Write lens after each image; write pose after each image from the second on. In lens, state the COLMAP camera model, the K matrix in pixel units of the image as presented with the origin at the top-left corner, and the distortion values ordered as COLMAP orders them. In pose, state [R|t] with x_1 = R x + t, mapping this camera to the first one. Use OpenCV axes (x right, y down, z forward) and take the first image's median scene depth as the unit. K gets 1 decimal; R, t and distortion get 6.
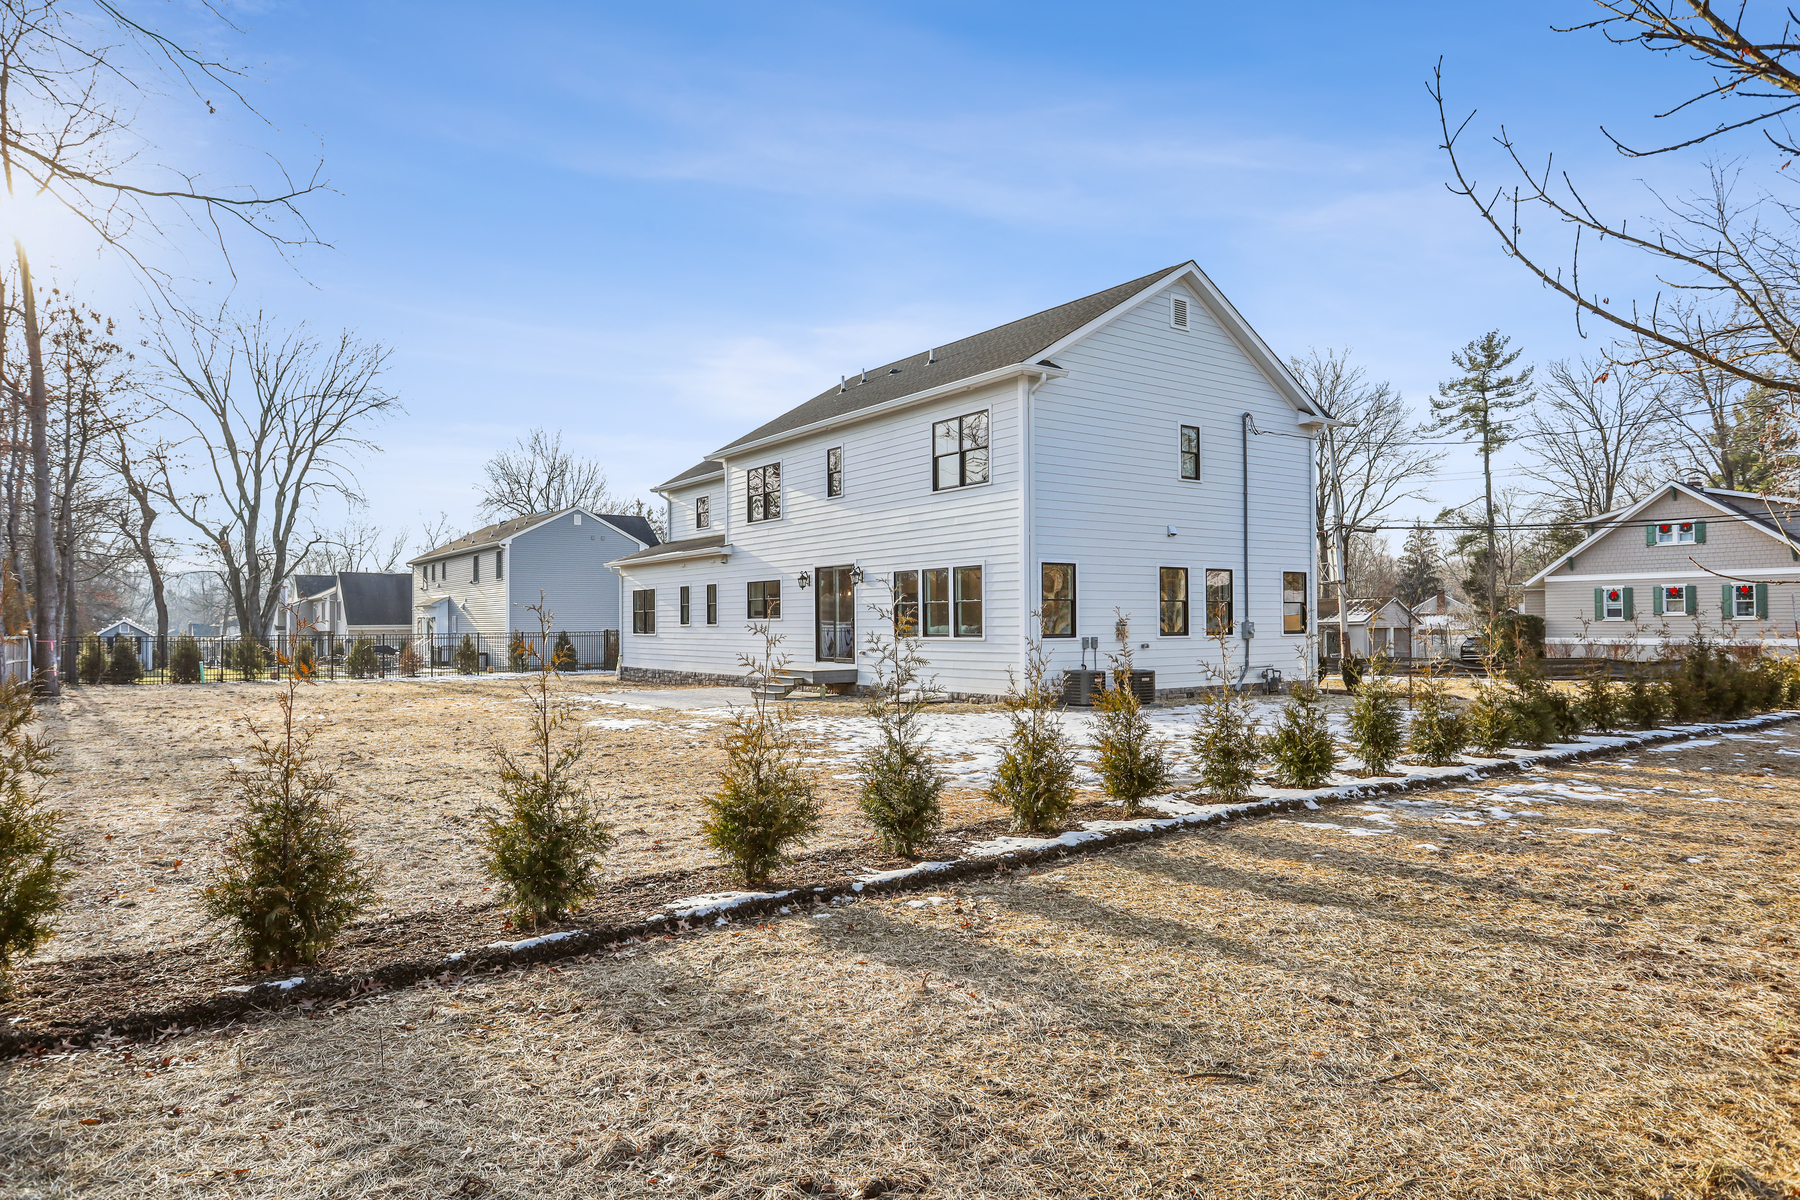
lens RADIAL K [[1163.3, 0, 899.7], [0, 1163.3, 605.8], [0, 0, 1]] dist [-0.007788, -0.000362]
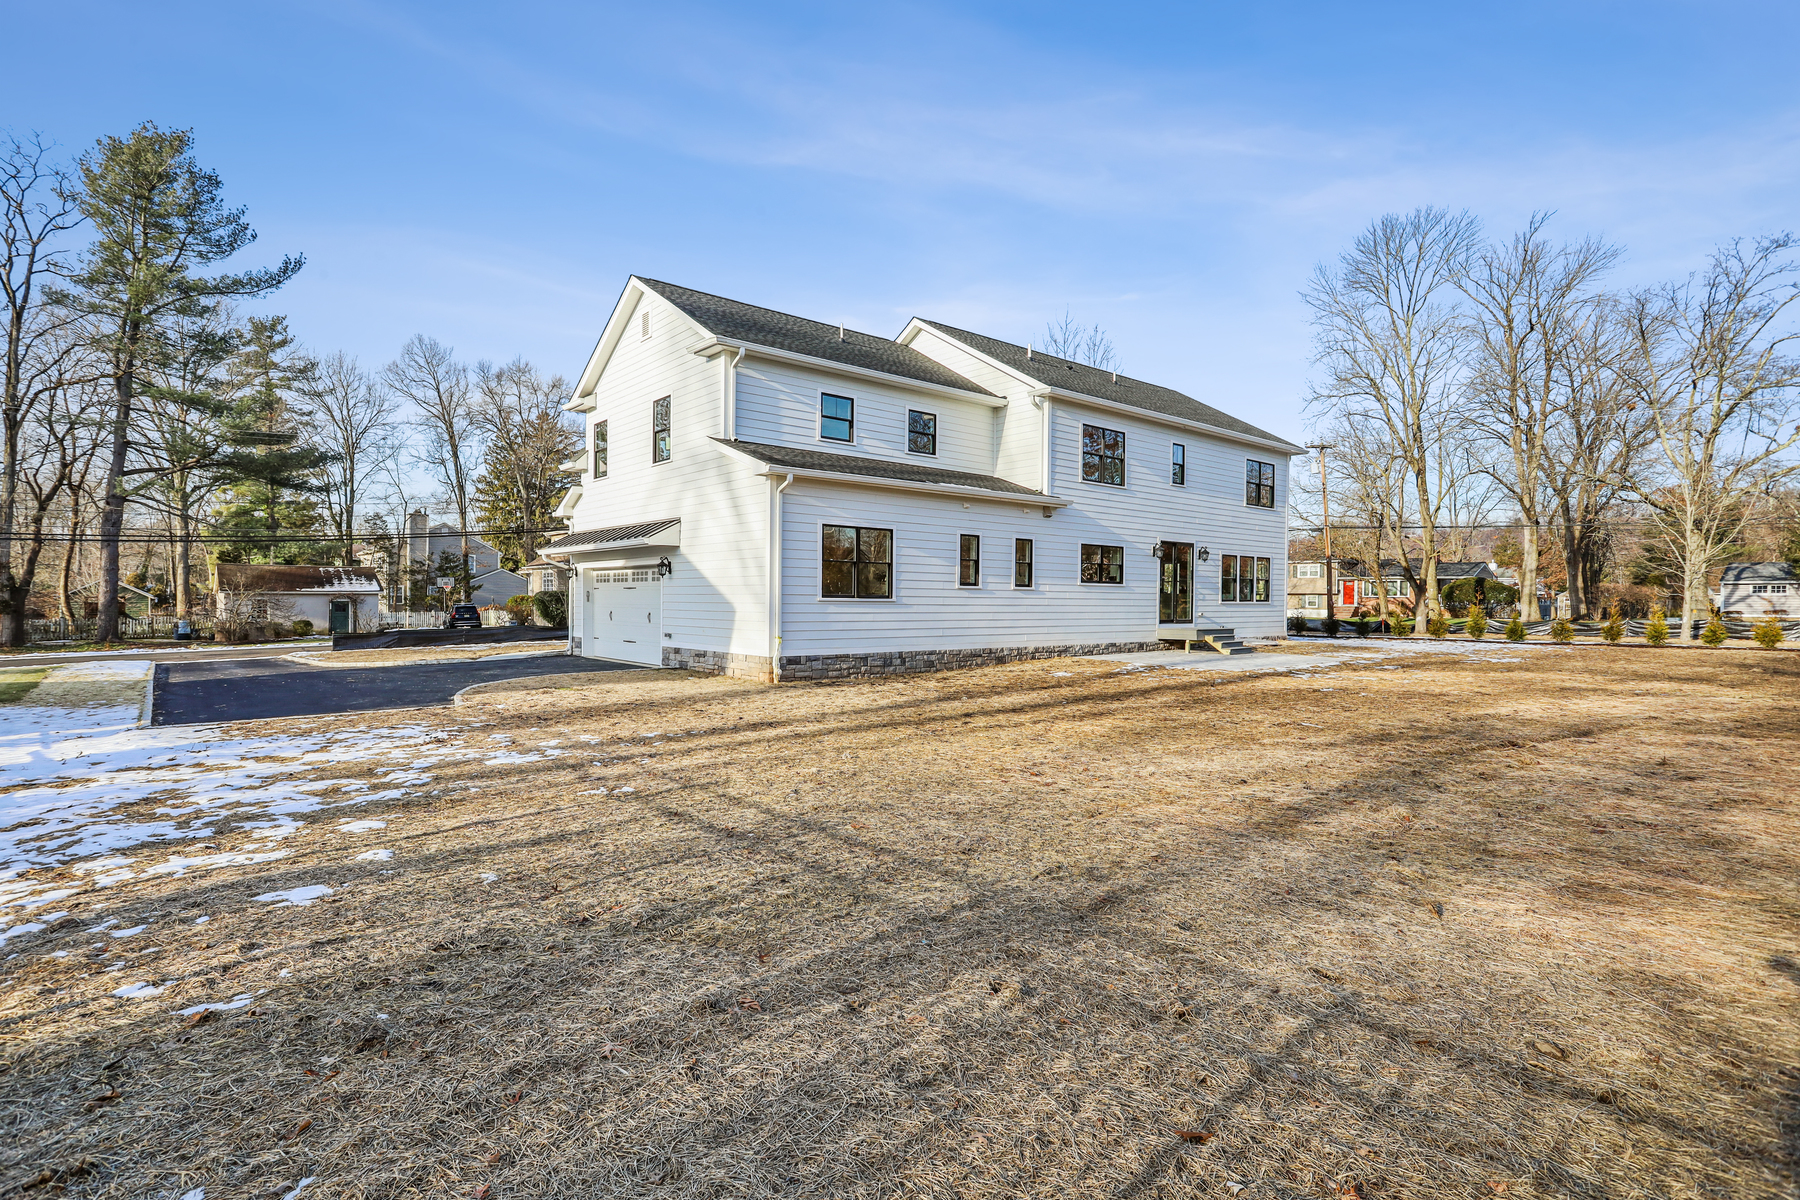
lens RADIAL K [[885.7, 0, 901.2], [0, 885.7, 595.9], [0, 0, 1]] dist [-0.001679, 0.000184]
pose [[-0.123635, -0.005874, 0.992310, -0.835820], [-0.032548, 0.999468, 0.001861, 0.026505], [-0.991794, -0.032068, -0.123761, 1.240759]]
